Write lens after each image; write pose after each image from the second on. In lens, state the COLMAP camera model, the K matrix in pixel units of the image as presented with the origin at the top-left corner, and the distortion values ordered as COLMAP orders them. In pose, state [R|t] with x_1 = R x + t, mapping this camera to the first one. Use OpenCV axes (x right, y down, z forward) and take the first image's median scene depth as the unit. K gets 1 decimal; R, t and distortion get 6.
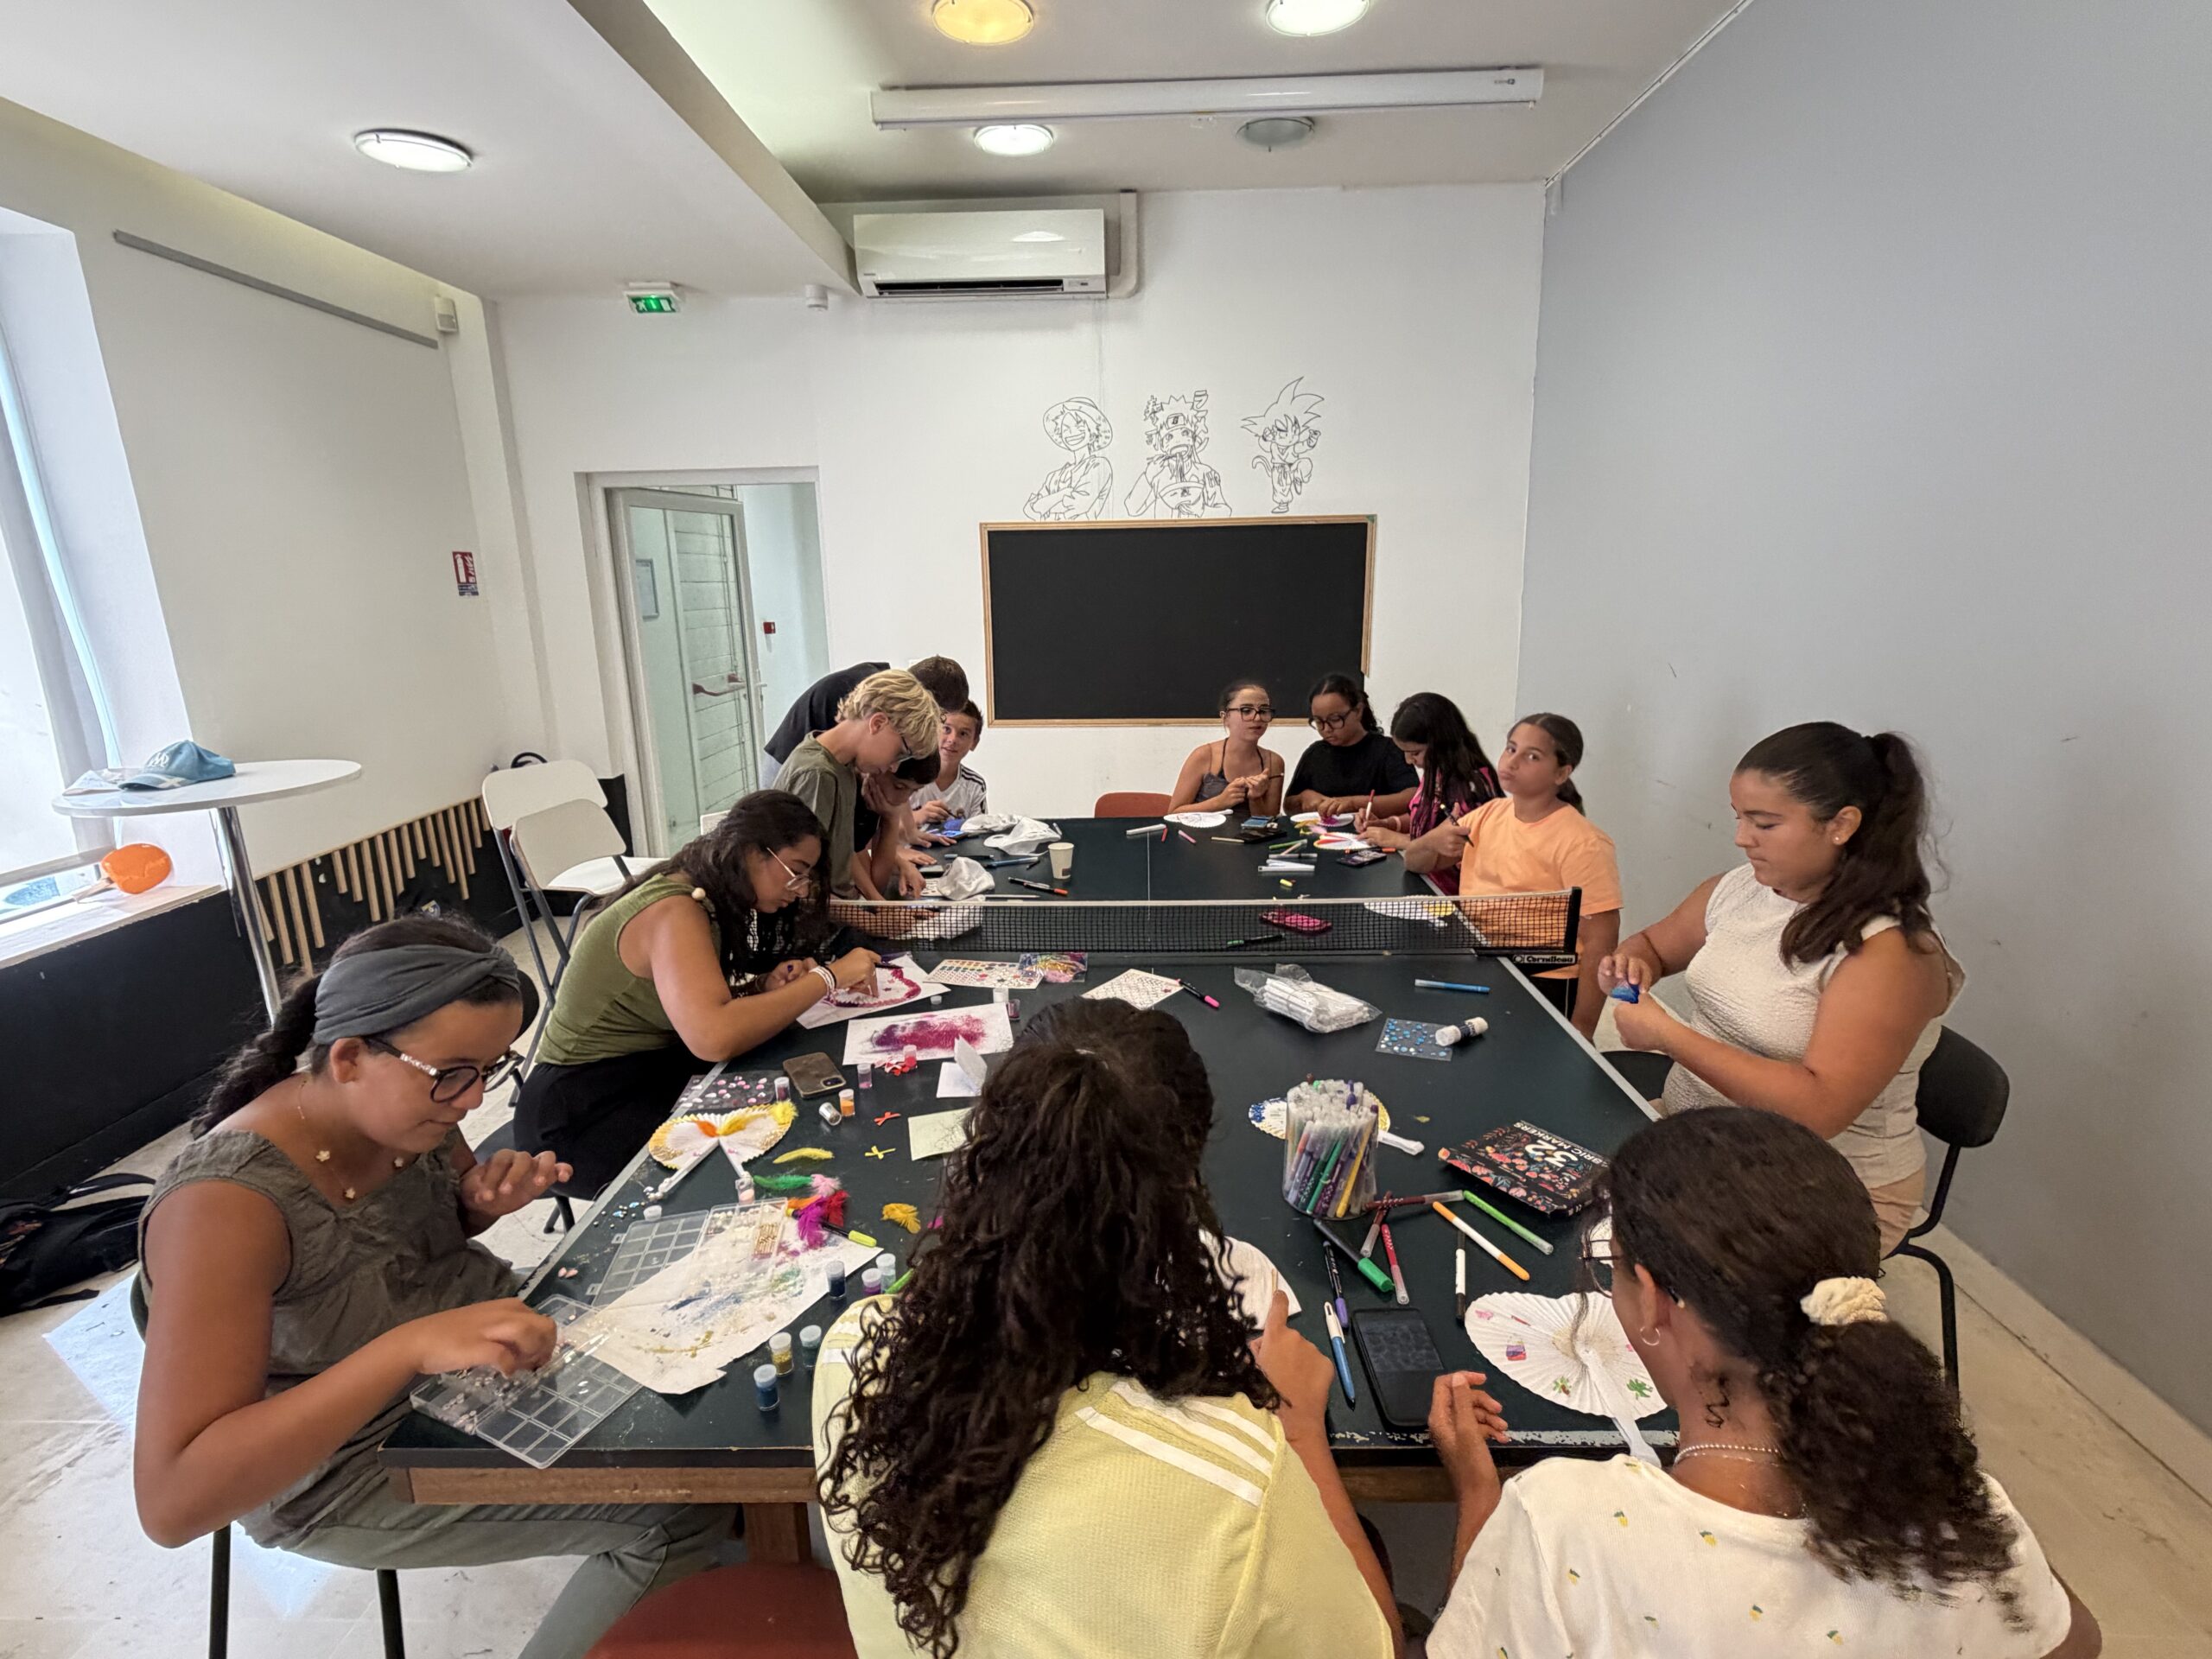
lens RADIAL K [[1079.1, 0, 1106.0], [0, 1079.1, 829.5], [0, 0, 1]] dist [0.001672, 0.000236]
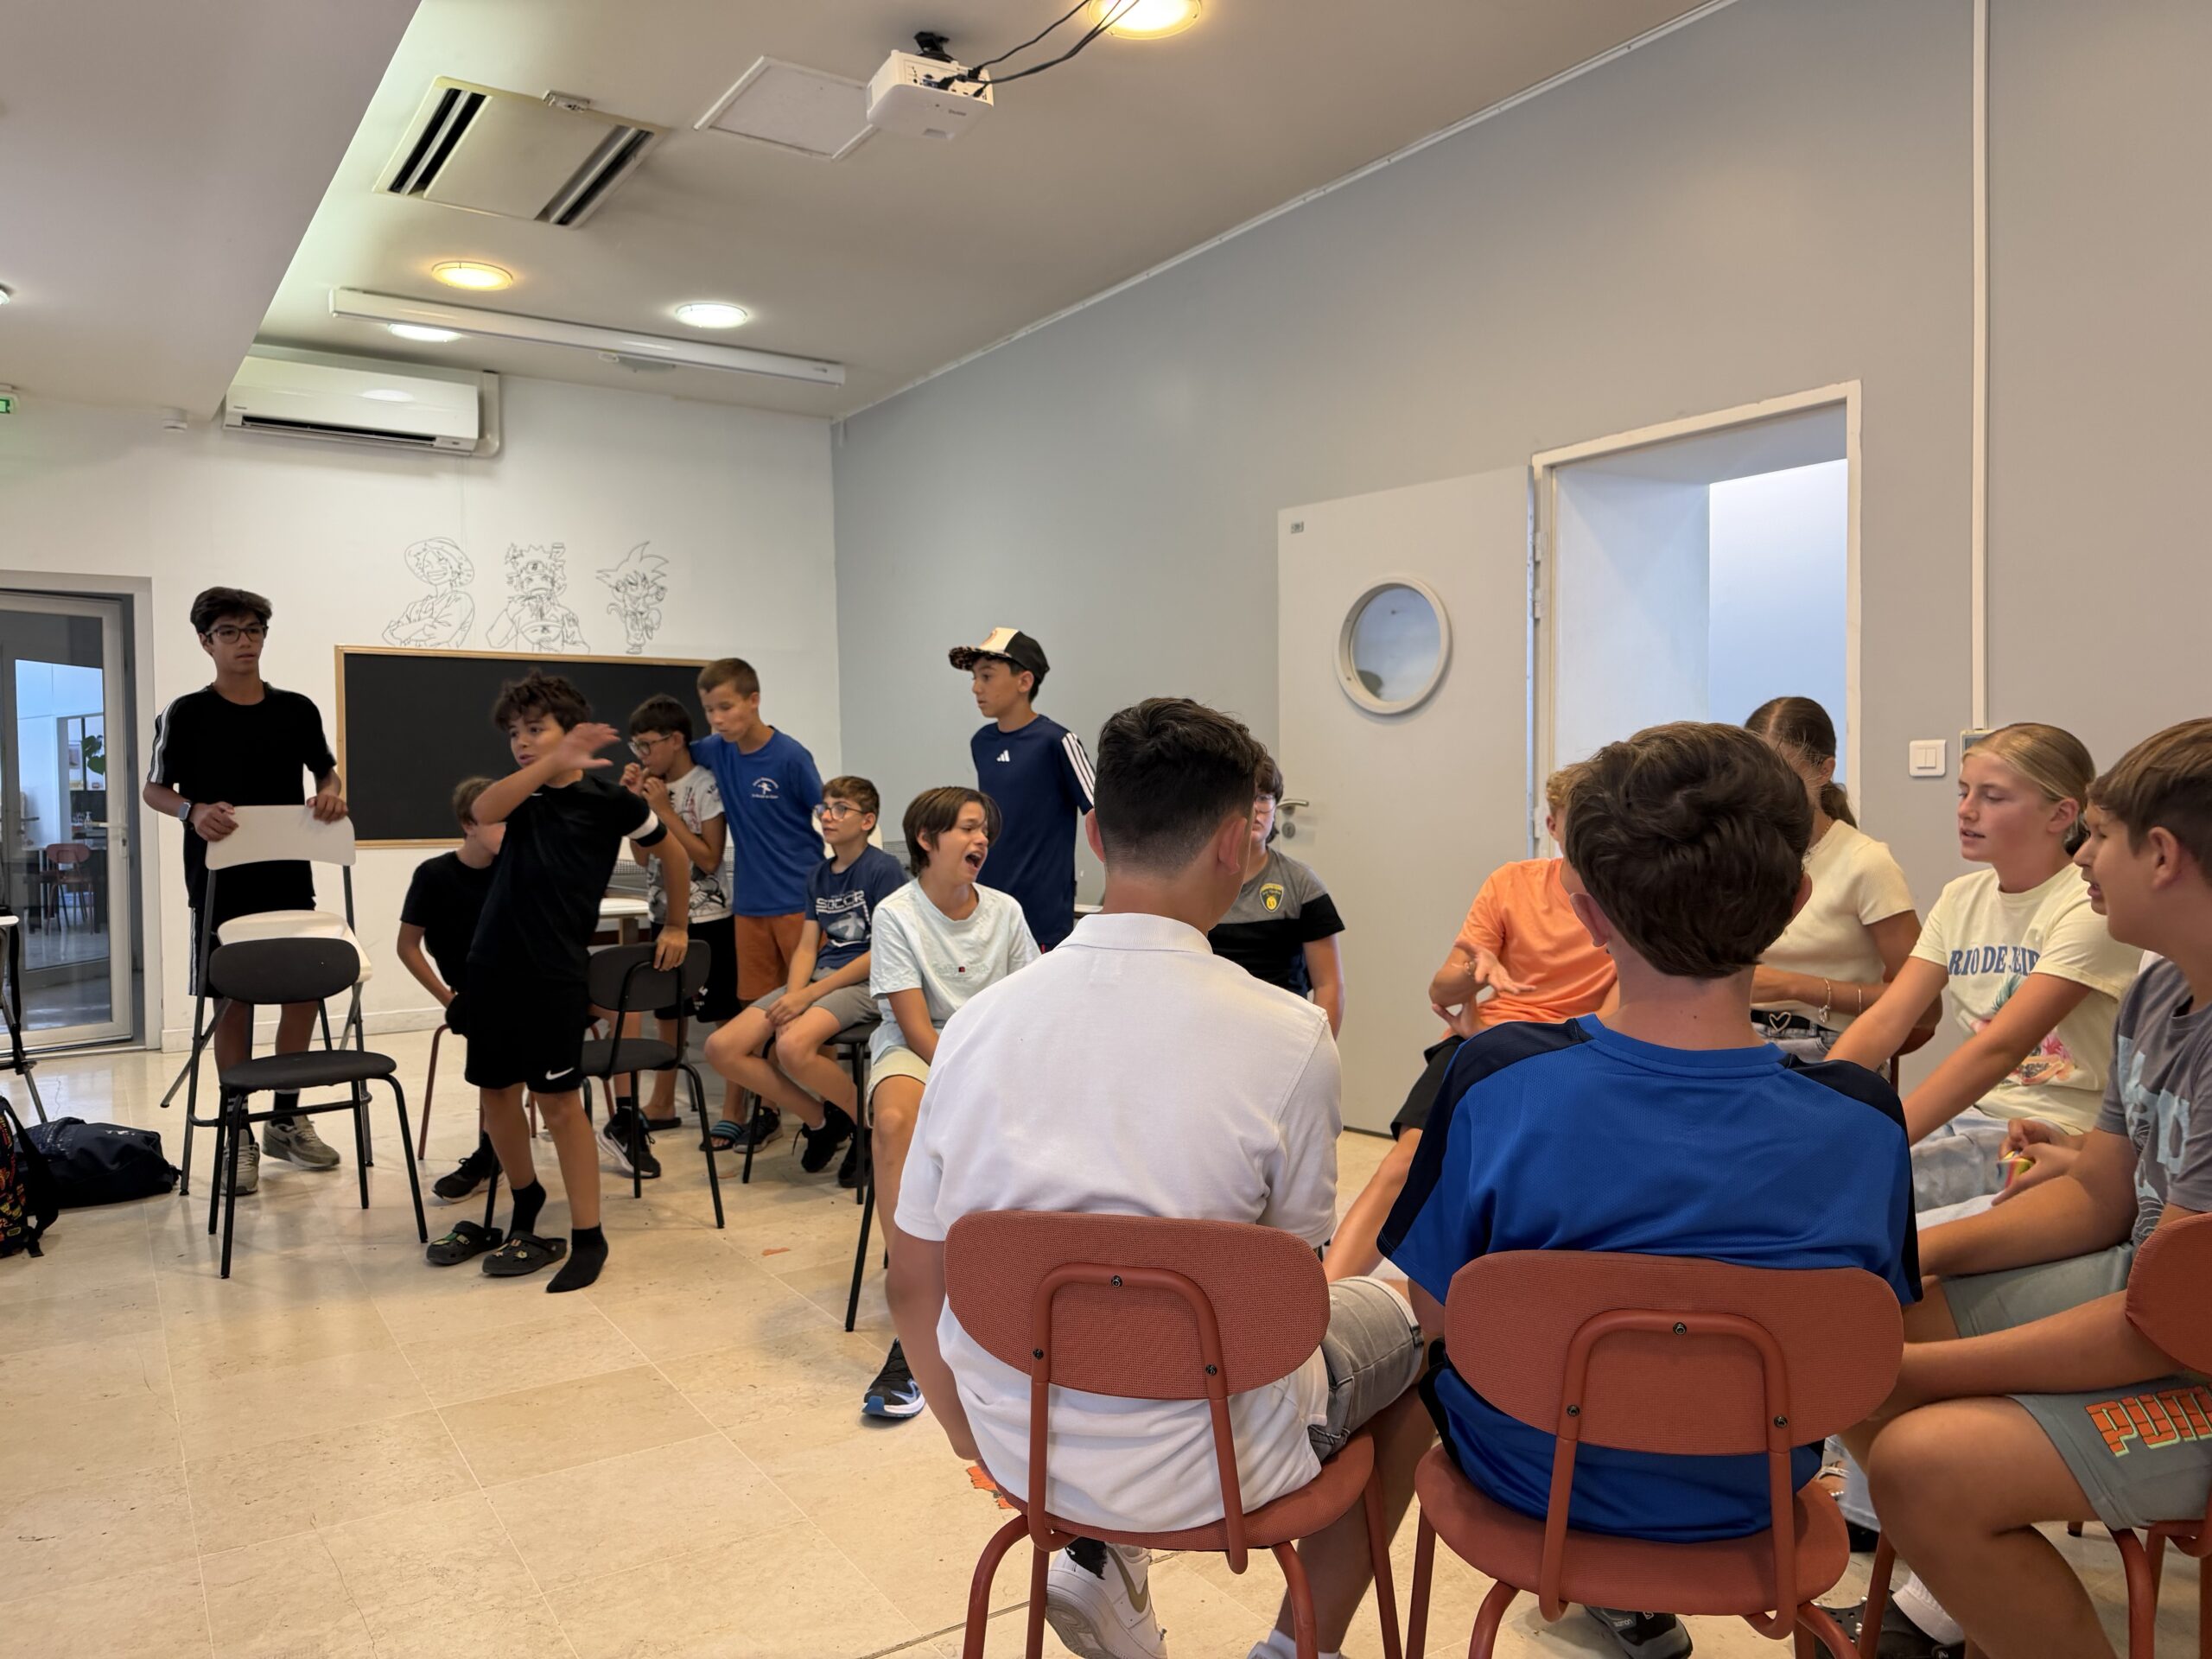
lens RADIAL K [[1559.1, 0, 1106.0], [0, 1559.1, 829.5], [0, 0, 1]] dist [0.115902, -0.259220]
pose [[0.825150, -0.002802, 0.564906, -0.364706], [0.120850, 0.977713, -0.171674, 0.230487], [-0.551835, 0.209926, 0.807099, -0.565646]]
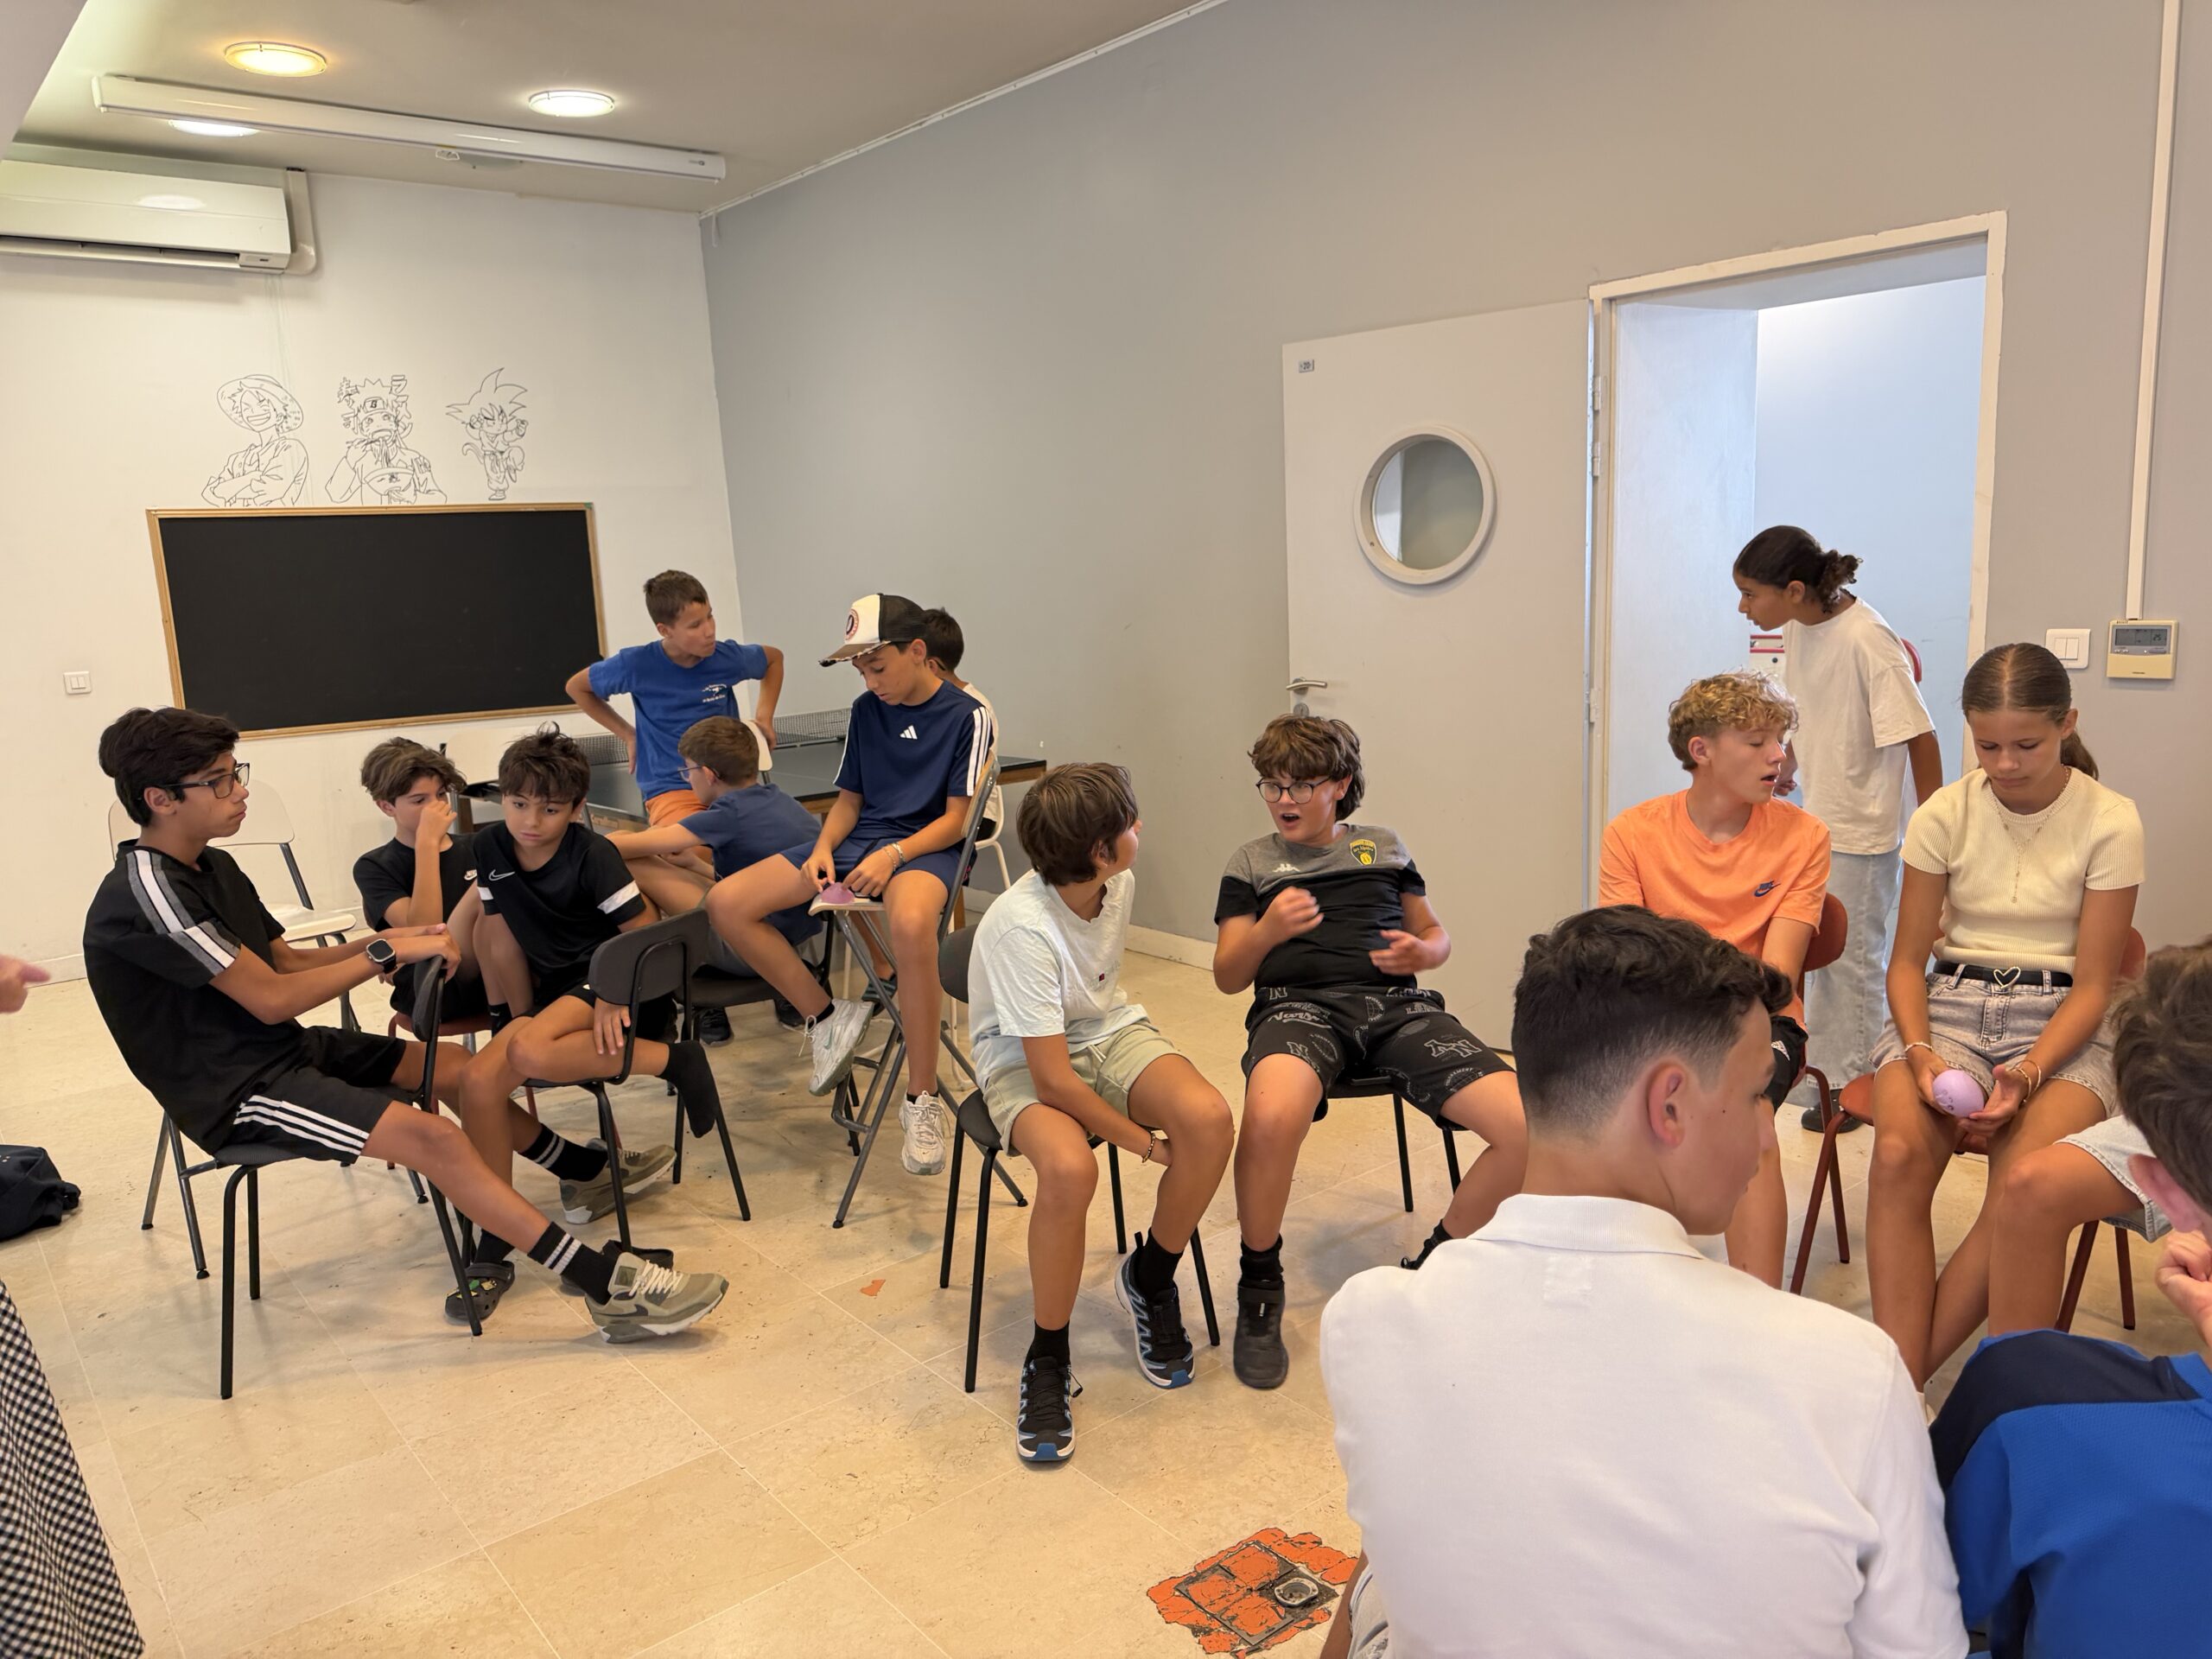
lens RADIAL K [[1594.9, 0, 1106.0], [0, 1594.9, 829.5], [0, 0, 1]] dist [0.012736, 0.000199]
pose [[0.760036, -0.127539, 0.637243, -0.391562], [0.178035, 0.983903, -0.015421, 0.126930], [-0.625018, 0.125173, 0.770509, -0.444262]]
